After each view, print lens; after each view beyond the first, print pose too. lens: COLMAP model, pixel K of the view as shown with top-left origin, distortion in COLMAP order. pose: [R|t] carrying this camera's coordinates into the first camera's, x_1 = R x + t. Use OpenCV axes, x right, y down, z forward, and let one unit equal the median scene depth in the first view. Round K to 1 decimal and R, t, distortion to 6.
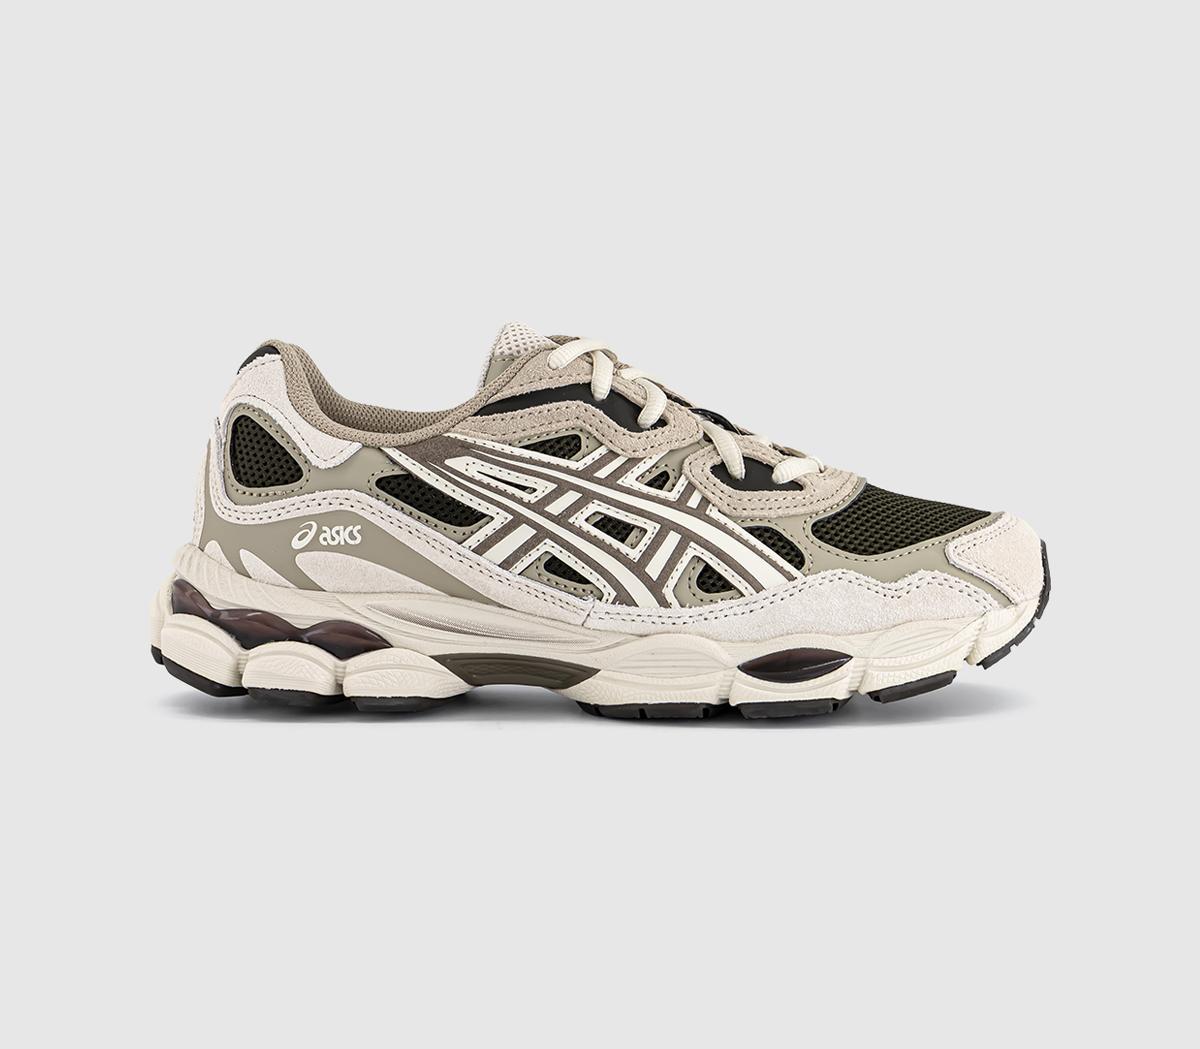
lens RADIAL K [[1743.8, 0, 600.0], [0, 1743.8, 524.5], [0, 0, 1]] dist [0.016654, 0.046167]
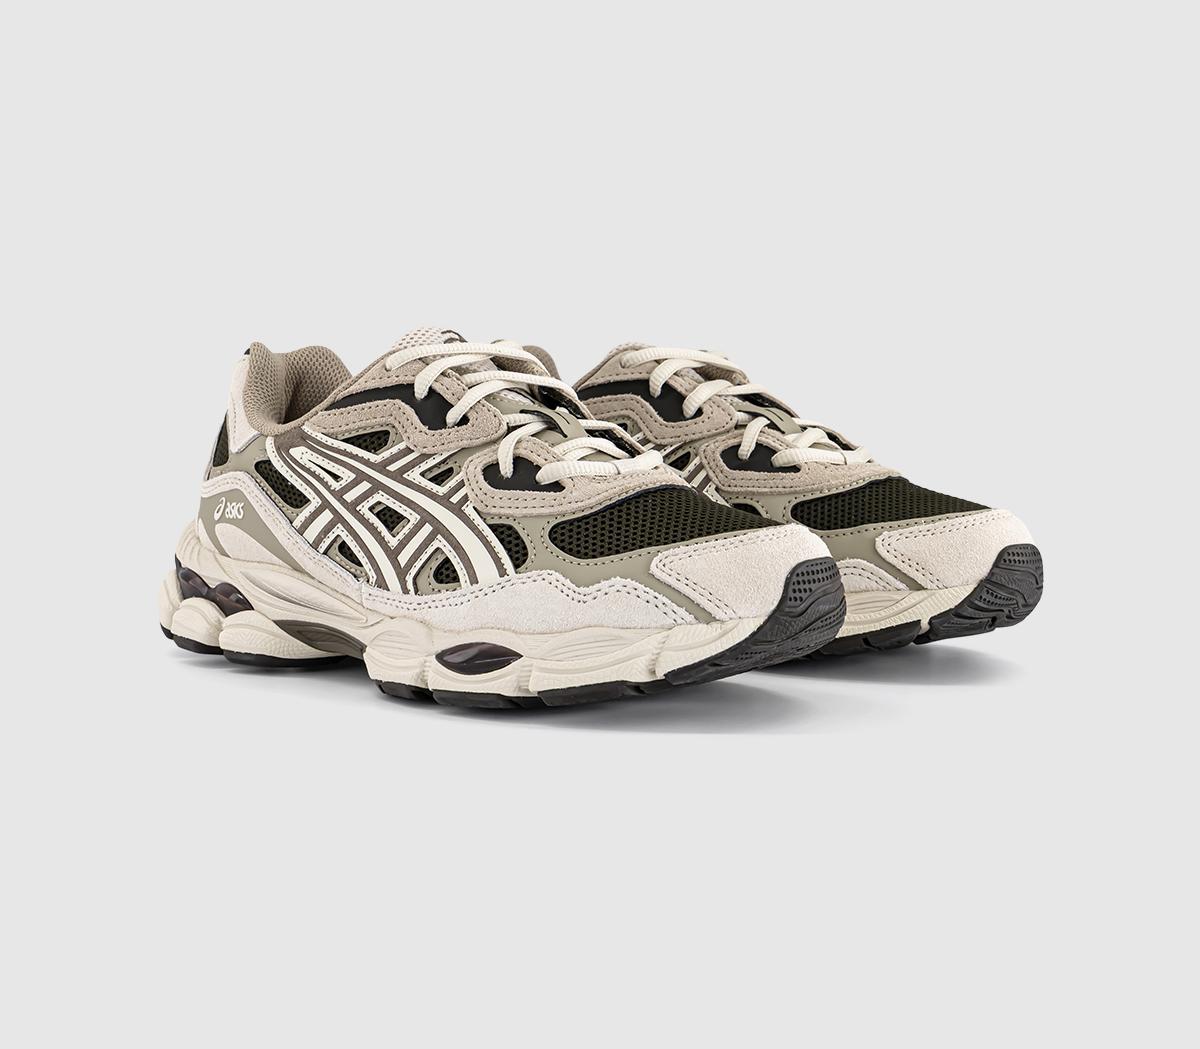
lens RADIAL K [[1743.8, 0, 600.0], [0, 1743.8, 524.5], [0, 0, 1]] dist [0.016654, 0.046167]
pose [[0.844726, 0.061203, -0.531688, 0.684698], [-0.058016, 0.998057, 0.022712, -0.025343], [0.532045, 0.011661, 0.846636, 0.149102]]
